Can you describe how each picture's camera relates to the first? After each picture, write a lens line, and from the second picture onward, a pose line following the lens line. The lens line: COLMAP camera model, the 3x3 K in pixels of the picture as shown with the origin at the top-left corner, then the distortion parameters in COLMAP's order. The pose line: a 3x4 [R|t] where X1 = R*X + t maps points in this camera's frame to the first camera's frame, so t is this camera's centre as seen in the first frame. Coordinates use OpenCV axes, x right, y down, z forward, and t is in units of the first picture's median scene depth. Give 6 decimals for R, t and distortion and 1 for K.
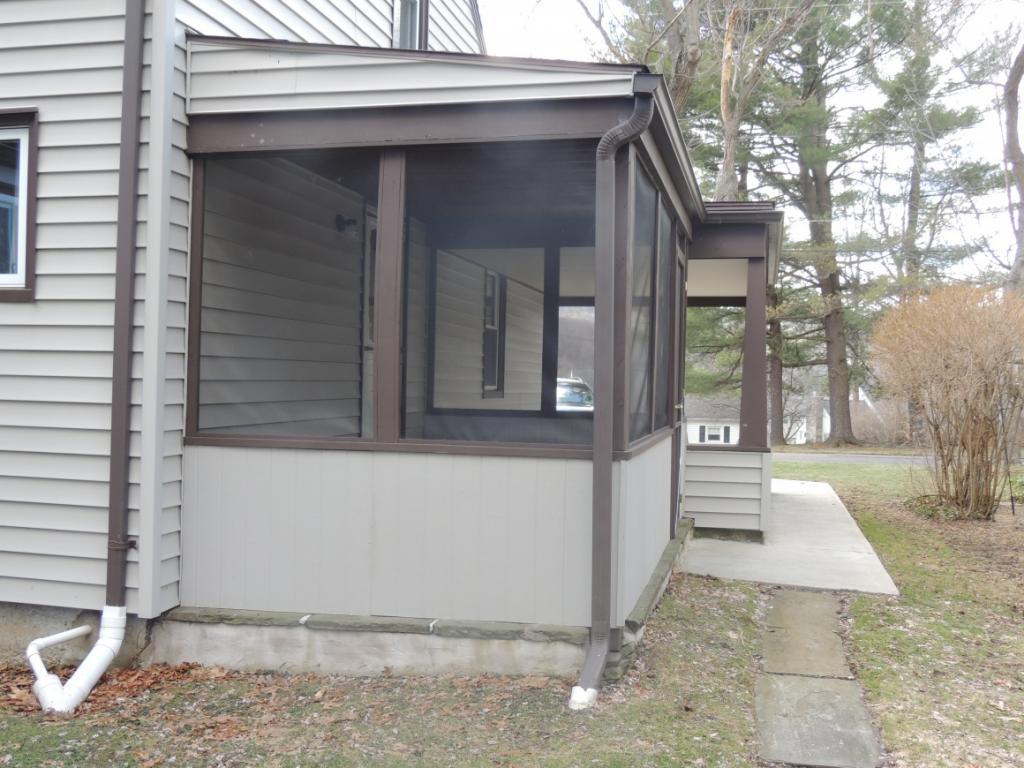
lens RADIAL K [[1060.1, 0, 512.0], [0, 1060.1, 384.0], [0, 0, 1]] dist [-0.075767, -0.007037]
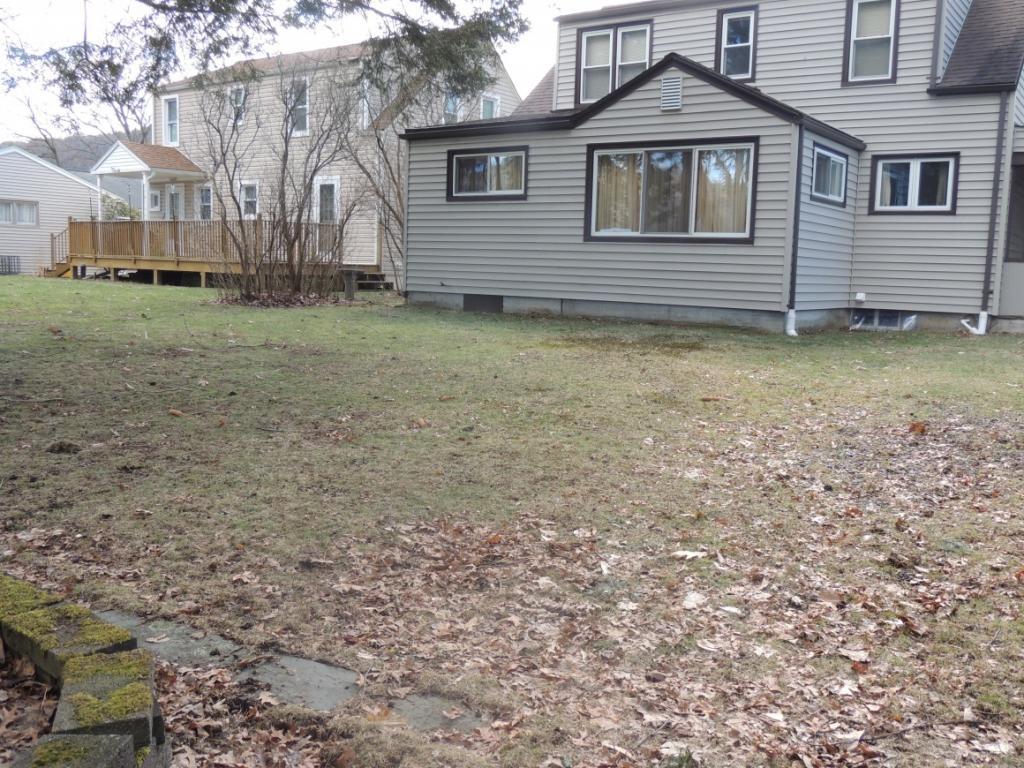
lens RADIAL K [[987.0, 0, 512.0], [0, 987.0, 384.0], [0, 0, 1]] dist [-0.021721, 0.005467]
pose [[0.936508, 0.044227, -0.347846, -0.647232], [-0.008123, 0.994484, 0.104574, 0.124758], [0.350552, -0.095108, 0.931702, -2.205942]]
